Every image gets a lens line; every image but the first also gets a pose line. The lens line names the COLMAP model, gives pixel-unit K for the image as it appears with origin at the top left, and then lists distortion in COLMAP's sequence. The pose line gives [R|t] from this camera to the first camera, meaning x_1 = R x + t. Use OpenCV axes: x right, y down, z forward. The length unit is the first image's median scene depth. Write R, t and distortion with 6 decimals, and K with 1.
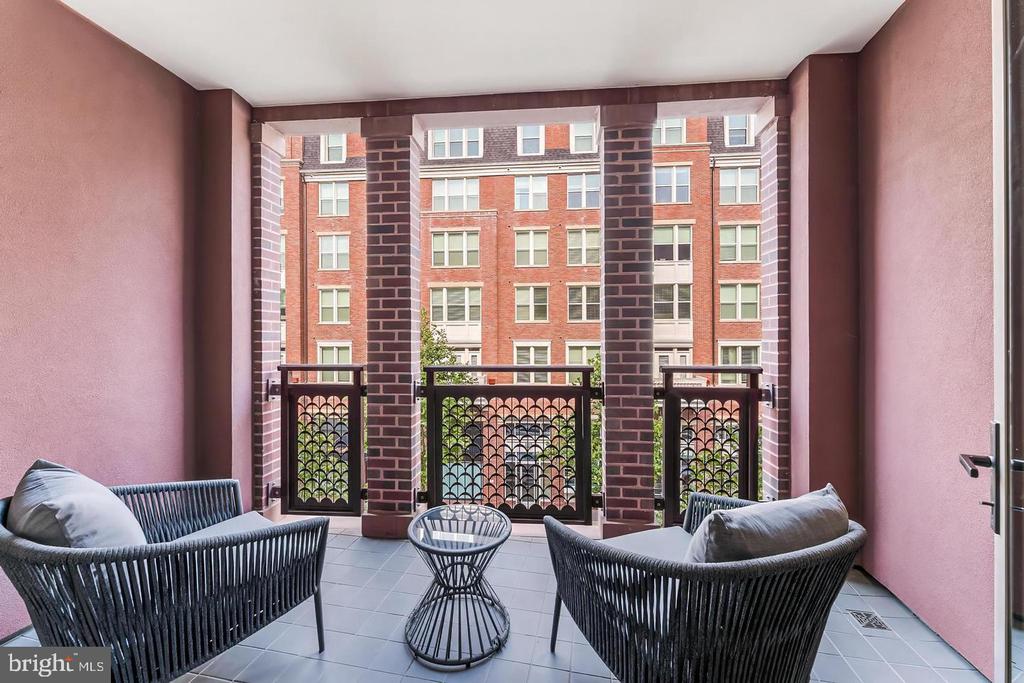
lens RADIAL K [[421.0, 0, 518.4], [0, 421.0, 343.0], [0, 0, 1]] dist [0.000607, 0.000073]
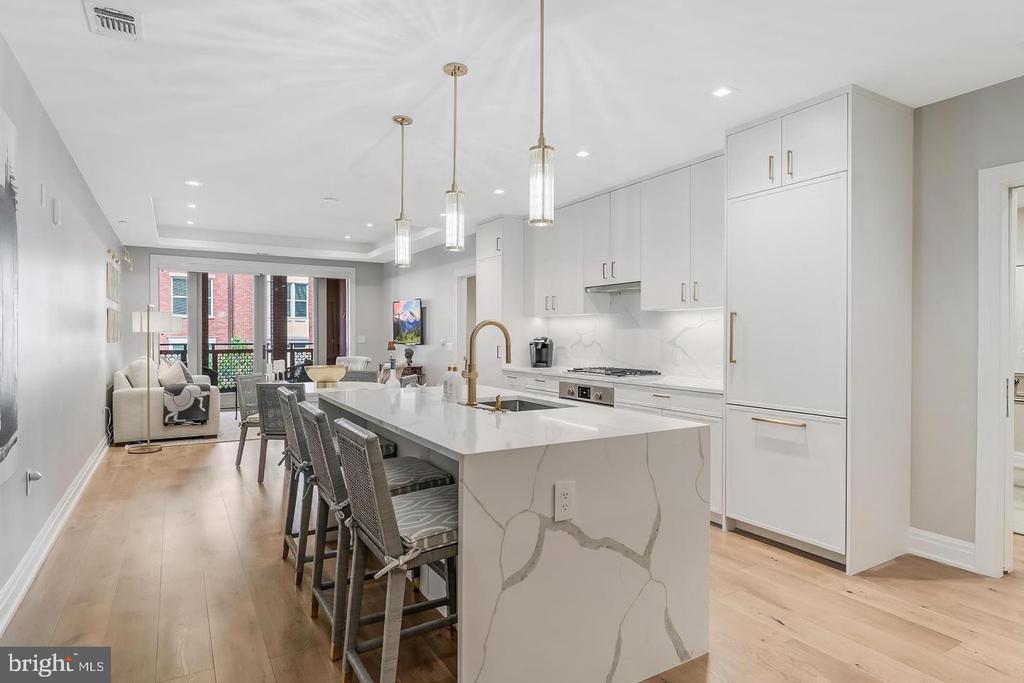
lens RADIAL K [[567.2, 0, 512.1], [0, 567.2, 337.1], [0, 0, 1]] dist [-0.002981, -0.000059]
pose [[0.745546, 0.002279, 0.666450, -1.272366], [0.004065, 0.999960, -0.007967, 0.048122], [-0.666442, 0.008649, 0.745507, -3.351635]]
